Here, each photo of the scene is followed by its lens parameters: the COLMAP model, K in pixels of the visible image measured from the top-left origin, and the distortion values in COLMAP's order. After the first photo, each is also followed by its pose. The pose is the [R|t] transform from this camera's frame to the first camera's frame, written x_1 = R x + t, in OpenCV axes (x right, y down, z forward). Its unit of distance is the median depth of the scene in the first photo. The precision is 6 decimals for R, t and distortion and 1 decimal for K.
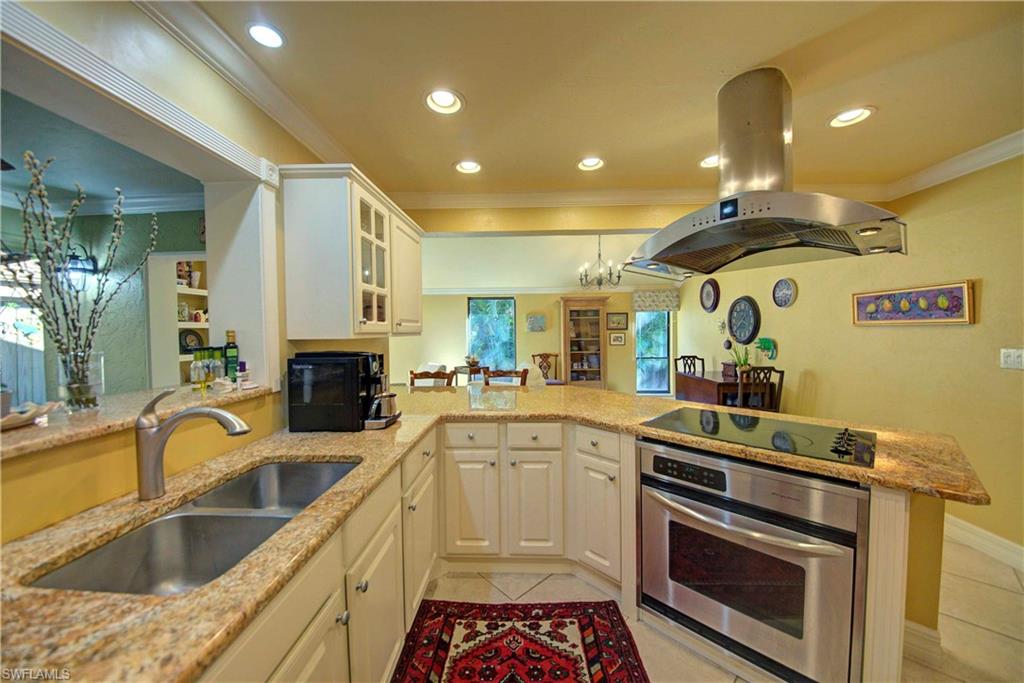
lens RADIAL K [[366.3, 0, 515.8], [0, 366.3, 340.7], [0, 0, 1]] dist [-0.003436, -0.000244]
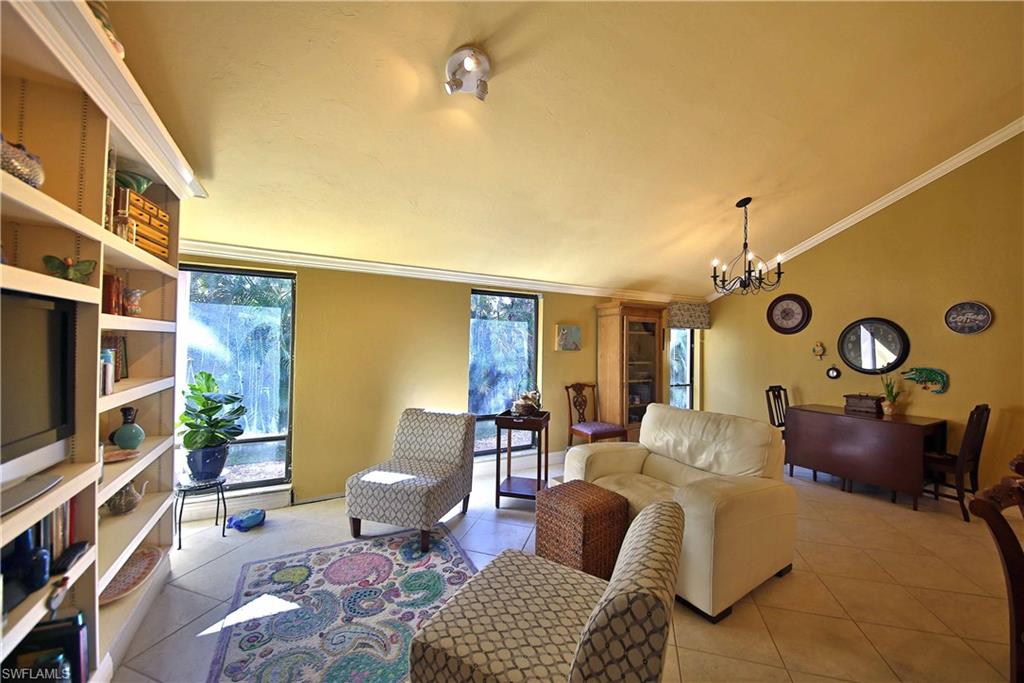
lens RADIAL K [[378.7, 0, 505.4], [0, 378.7, 338.0], [0, 0, 1]] dist [-0.014165, -0.000214]
pose [[0.856507, 0.034351, 0.514992, -0.422207], [-0.014194, 0.998973, -0.043027, -0.017658], [-0.515941, 0.029543, 0.856115, 0.508619]]
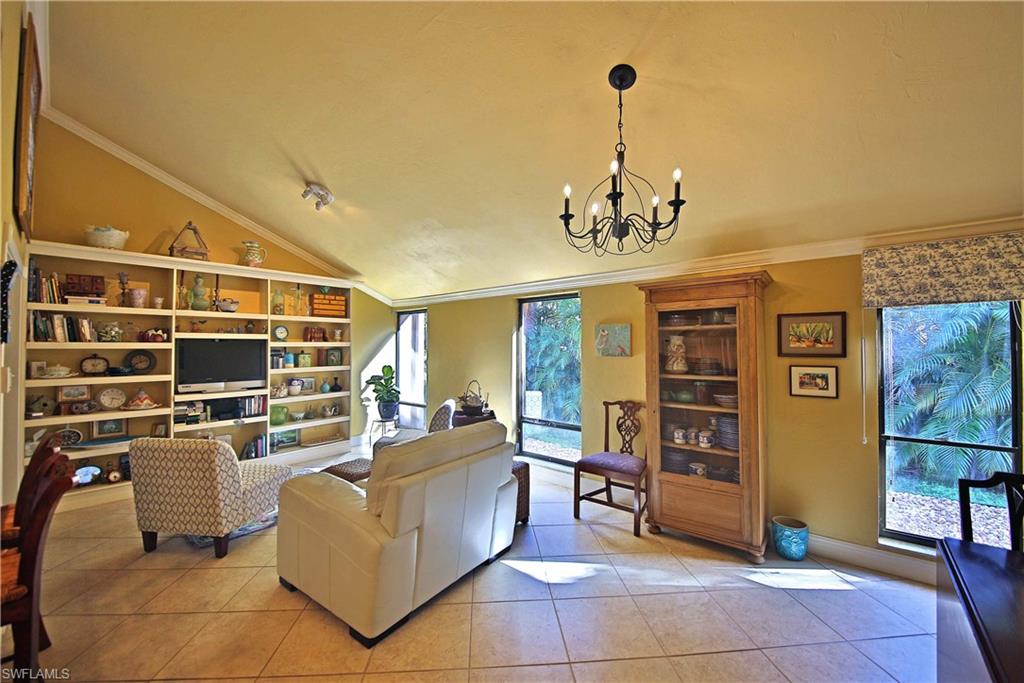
lens RADIAL K [[390.5, 0, 510.0], [0, 390.5, 339.9], [0, 0, 1]] dist [0.002568, 0.000132]
pose [[0.798056, -0.002977, -0.602576, 0.288685], [-0.020017, 0.999305, -0.031447, -0.029973], [0.602250, 0.037158, 0.797442, 0.509123]]
